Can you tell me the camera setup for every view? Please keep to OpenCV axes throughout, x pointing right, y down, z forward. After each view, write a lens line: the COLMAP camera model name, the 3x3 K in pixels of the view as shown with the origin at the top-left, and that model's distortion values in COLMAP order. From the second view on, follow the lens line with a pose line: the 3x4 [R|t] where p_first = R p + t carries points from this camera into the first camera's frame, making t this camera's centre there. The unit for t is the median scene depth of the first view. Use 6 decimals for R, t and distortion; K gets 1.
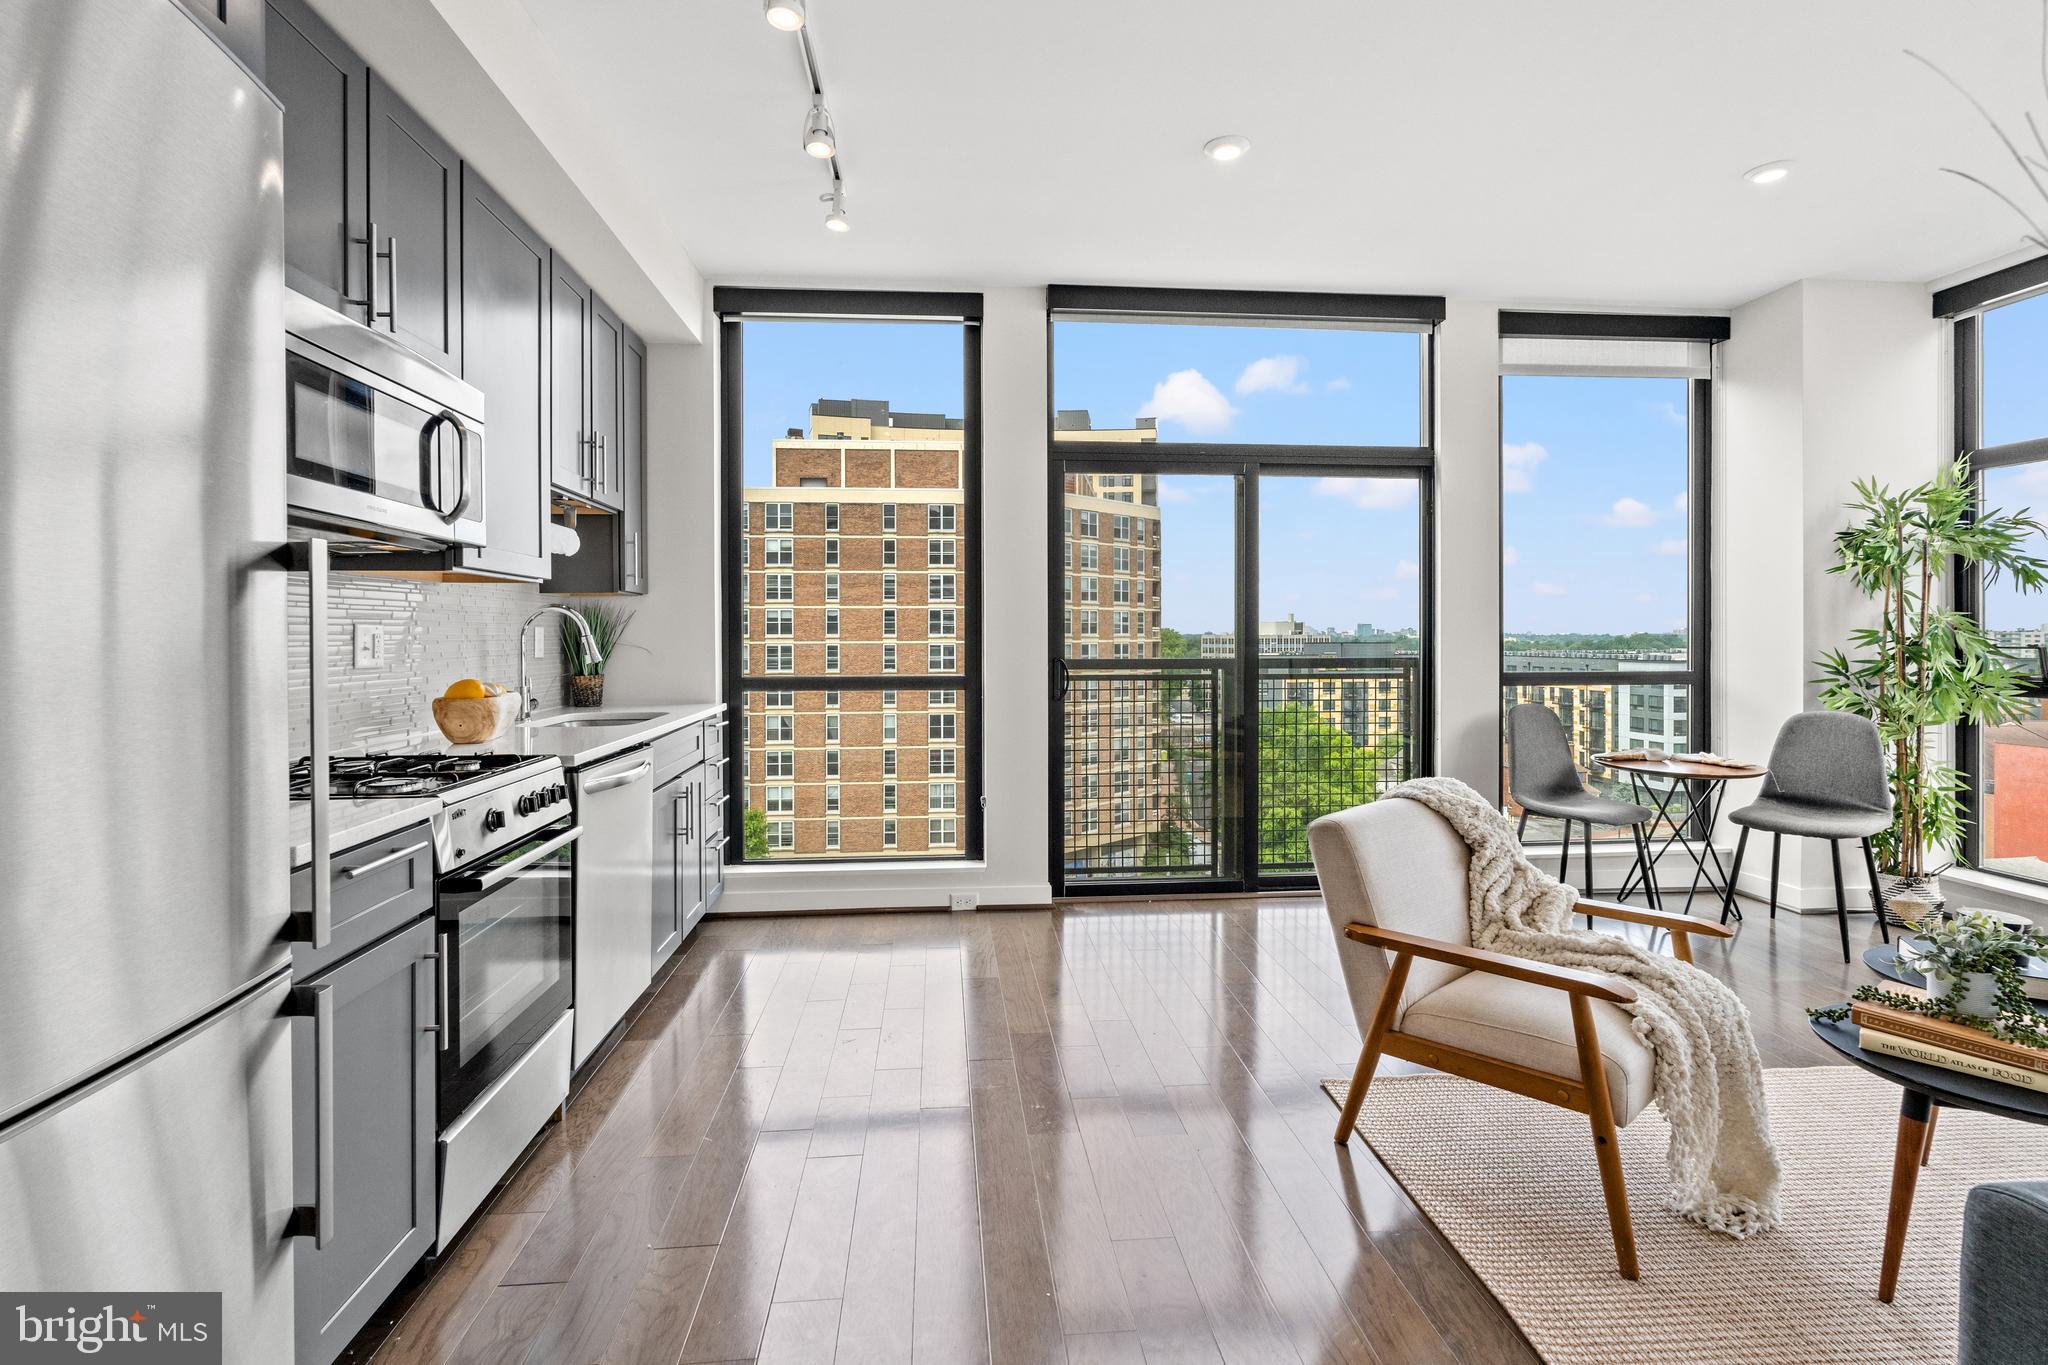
lens RADIAL K [[923.3, 0, 1010.9], [0, 923.3, 640.2], [0, 0, 1]] dist [-0.000940, 0.000123]
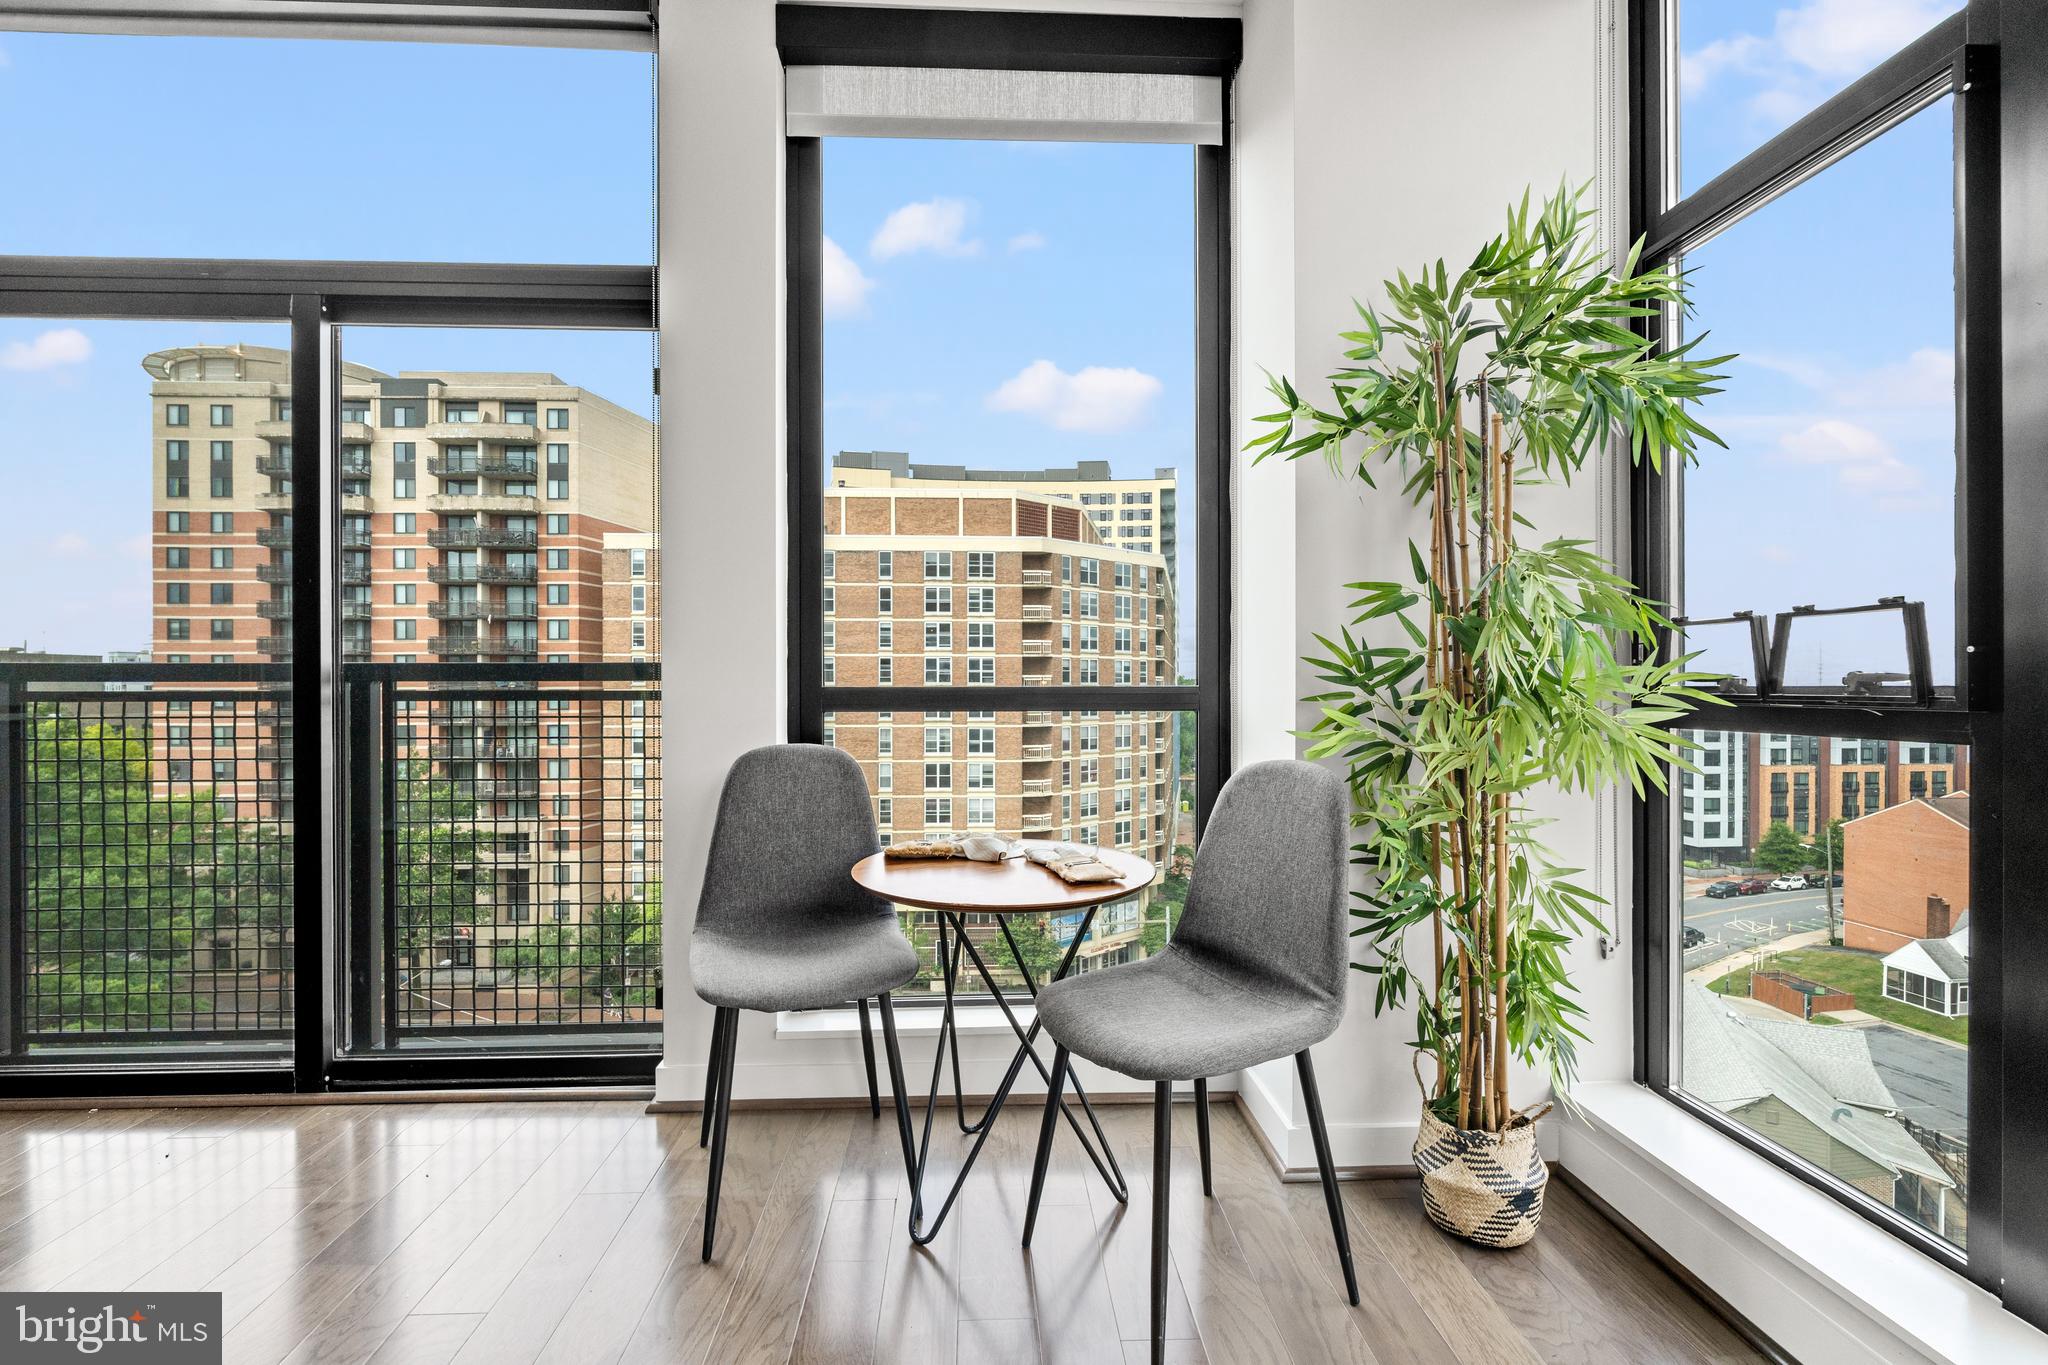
lens RADIAL K [[903.2, 0, 1019.3], [0, 903.2, 690.0], [0, 0, 1]] dist [-0.001901, -0.000197]
pose [[0.999310, 0.003454, -0.036988, 0.727199], [-0.003515, 0.999993, -0.001588, 0.040865], [0.036982, 0.001717, 0.999314, 0.518457]]
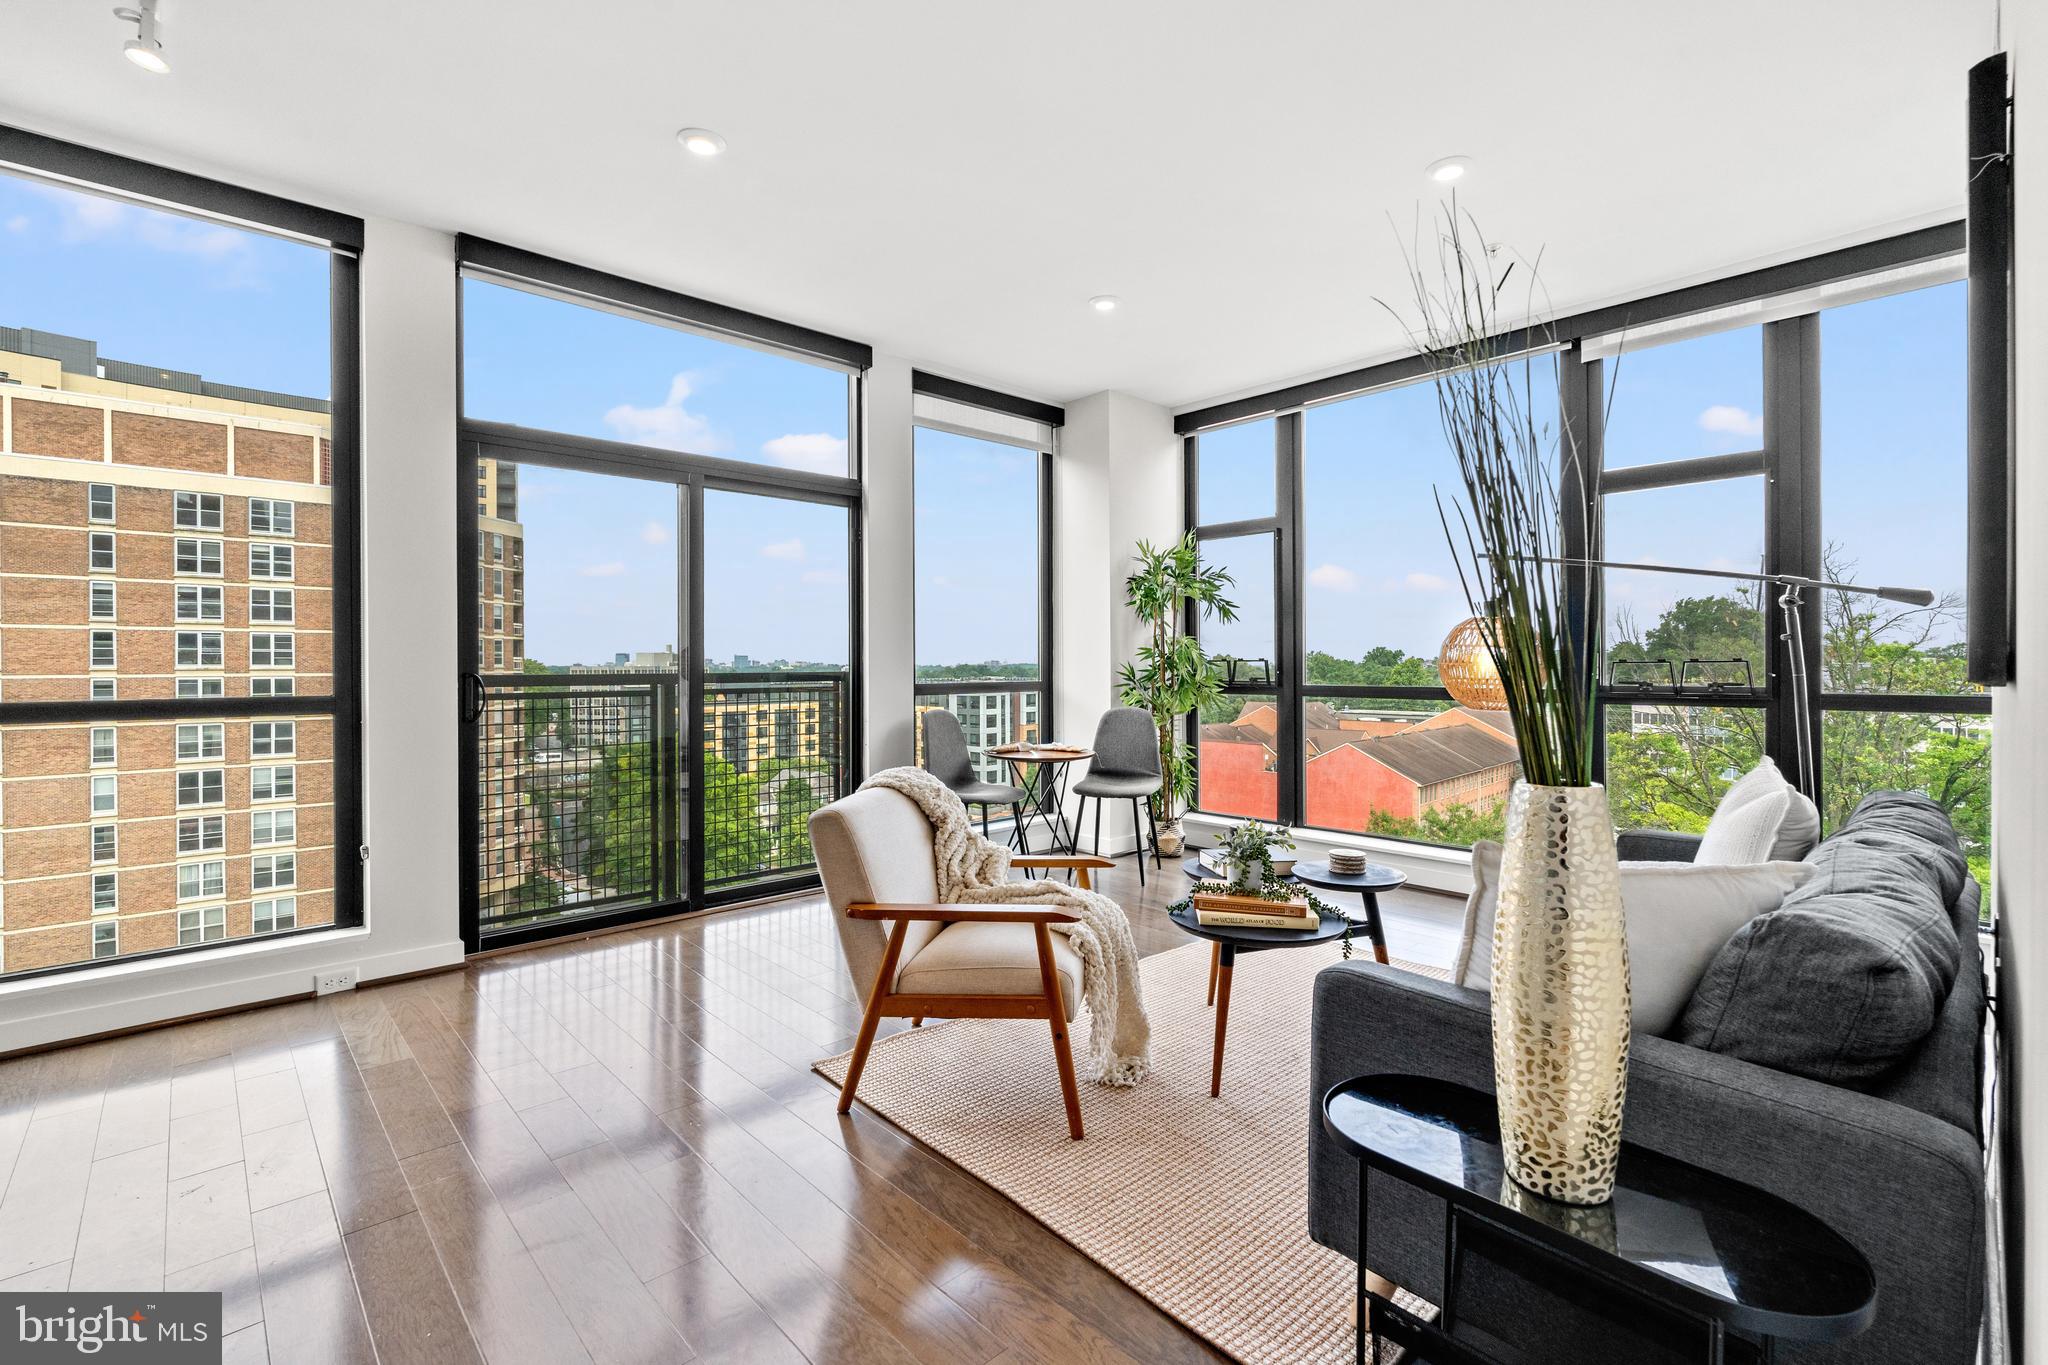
lens RADIAL K [[912.5, 0, 1017.5], [0, 912.5, 669.0], [0, 0, 1]] dist [-0.001534, -0.000149]
pose [[0.789121, -0.003074, 0.614230, -0.072501], [0.005194, 0.999985, -0.001668, 0.021000], [-0.614216, 0.004507, 0.789125, 0.026156]]
